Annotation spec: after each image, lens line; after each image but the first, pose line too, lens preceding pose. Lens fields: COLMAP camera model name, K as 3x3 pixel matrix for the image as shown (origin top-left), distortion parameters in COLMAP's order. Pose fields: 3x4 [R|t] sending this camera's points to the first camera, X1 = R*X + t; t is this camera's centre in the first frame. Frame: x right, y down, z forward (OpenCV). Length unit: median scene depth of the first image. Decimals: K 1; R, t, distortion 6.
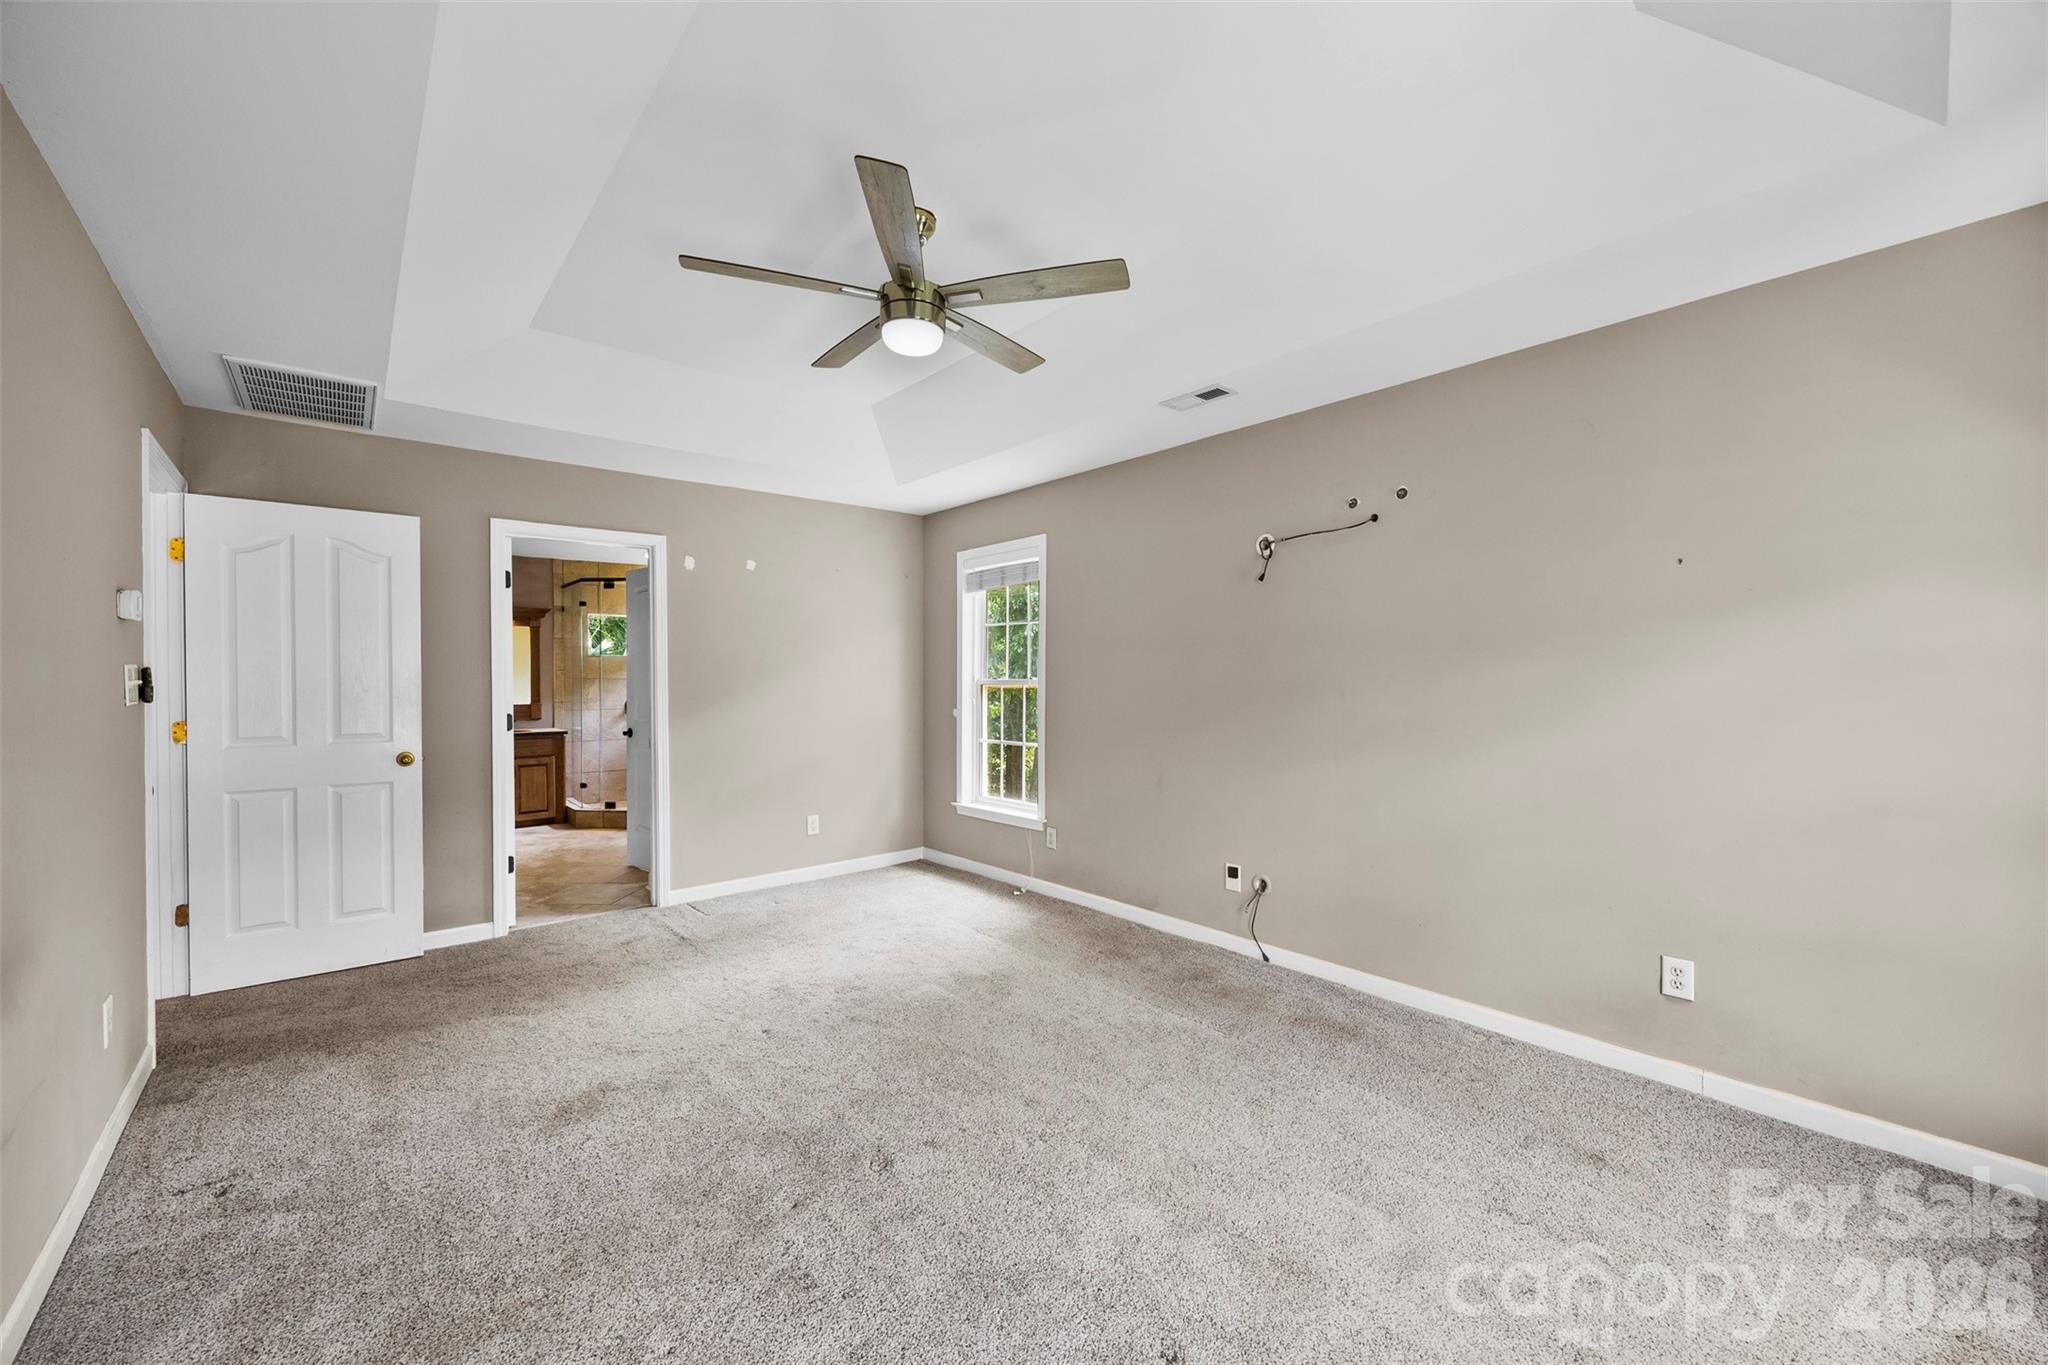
lens RADIAL K [[789.5, 0, 1016.8], [0, 789.5, 689.8], [0, 0, 1]] dist [-0.002962, -0.000091]
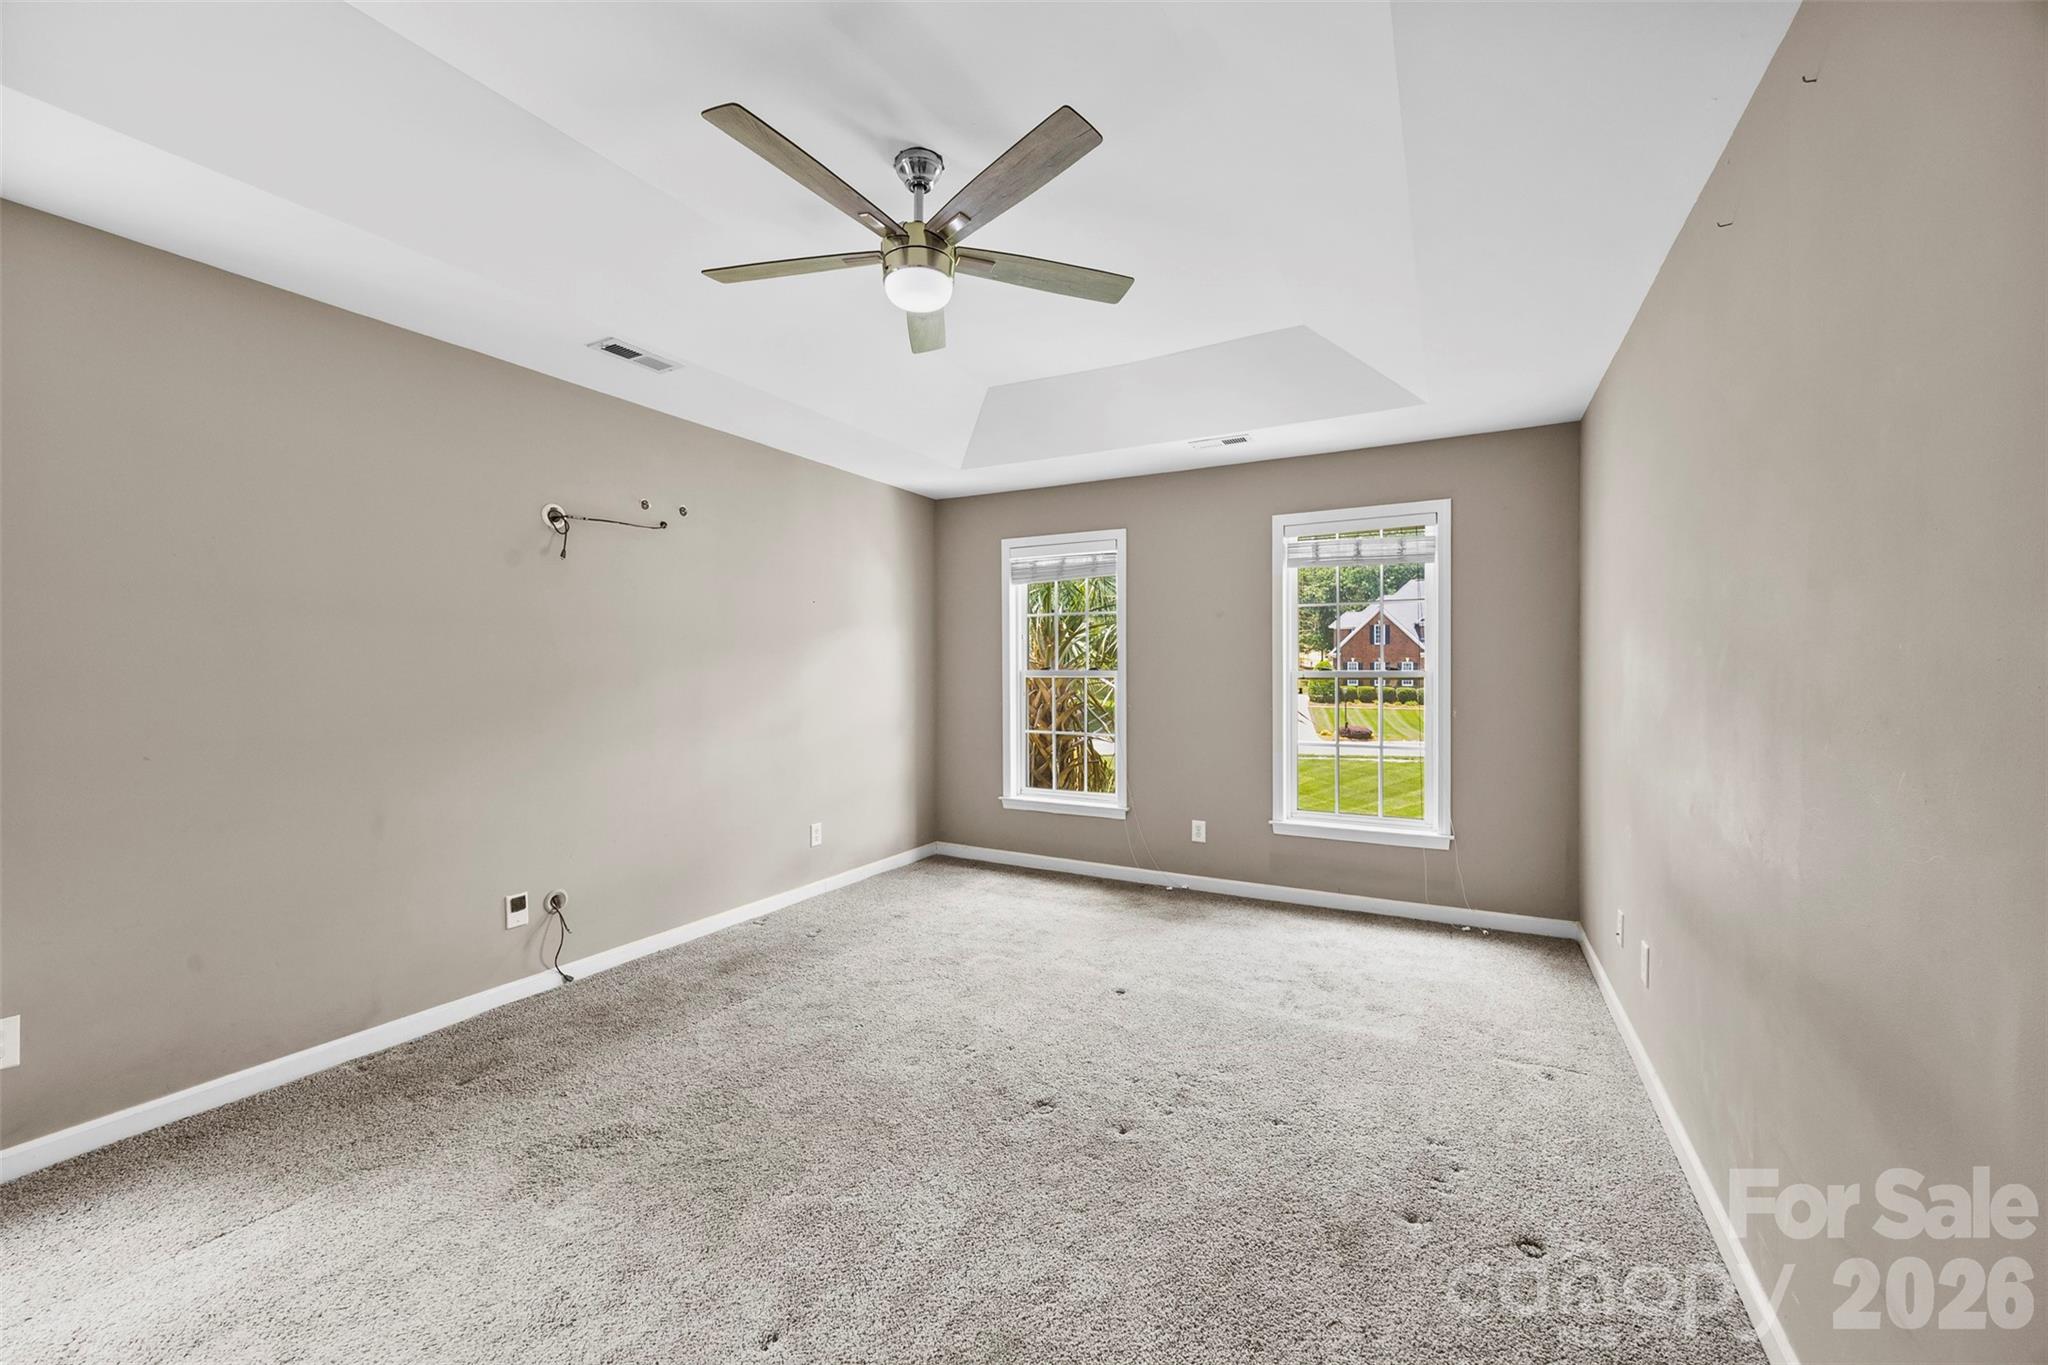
lens RADIAL K [[798.2, 0, 1020.3], [0, 798.2, 670.7], [0, 0, 1]] dist [-0.000355, 0.000066]
pose [[-0.356709, -0.006649, 0.934192, -0.753163], [0.007757, 0.999919, 0.010079, -0.016381], [-0.934183, 0.010842, -0.356629, 0.886111]]
